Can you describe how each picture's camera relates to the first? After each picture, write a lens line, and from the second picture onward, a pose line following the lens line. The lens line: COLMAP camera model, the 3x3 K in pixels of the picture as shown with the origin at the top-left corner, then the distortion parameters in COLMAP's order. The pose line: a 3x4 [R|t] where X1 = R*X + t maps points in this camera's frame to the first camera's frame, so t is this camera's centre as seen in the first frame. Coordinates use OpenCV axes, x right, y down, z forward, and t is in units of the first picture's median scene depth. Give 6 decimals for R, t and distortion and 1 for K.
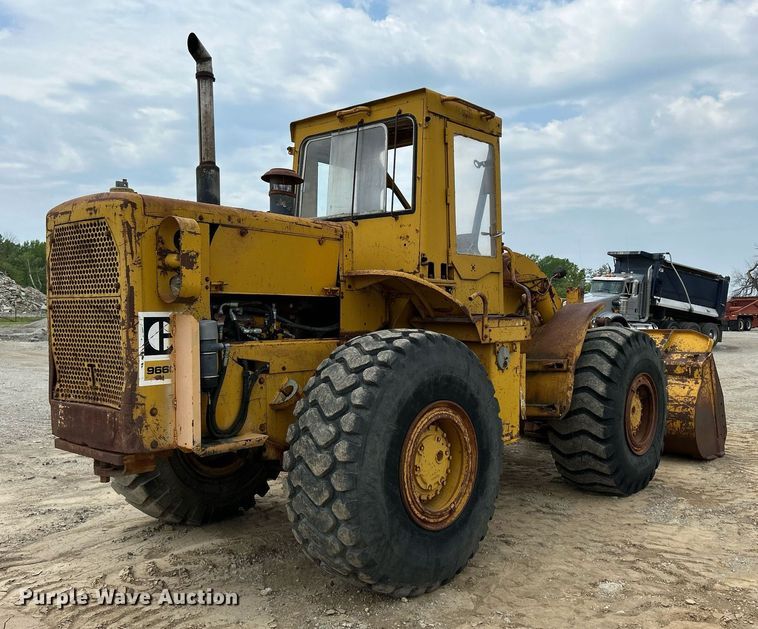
lens RADIAL K [[747.7, 0, 379.0], [0, 747.7, 314.5], [0, 0, 1]] dist [0.043107, -0.010249]
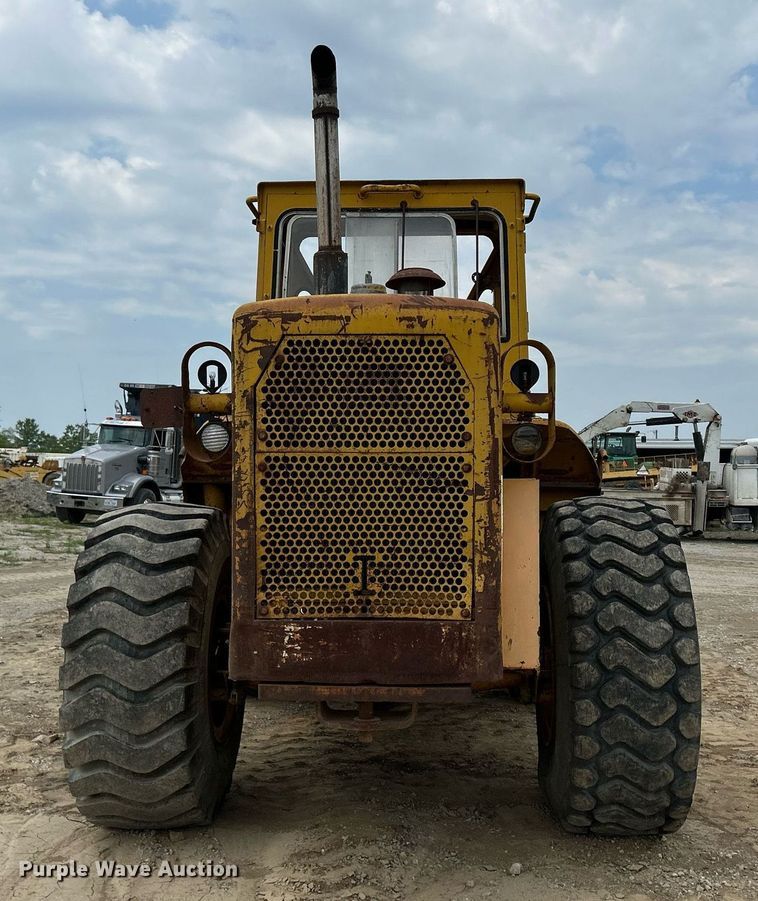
lens RADIAL K [[1178.3, 0, 379.0], [0, 1178.3, 450.5], [0, 0, 1]] dist [0.201255, -0.768610]
pose [[0.773256, 0.014120, 0.633936, -0.787513], [-0.000241, 0.999759, -0.021973, -0.001641], [-0.634093, 0.016838, 0.773073, 0.162766]]
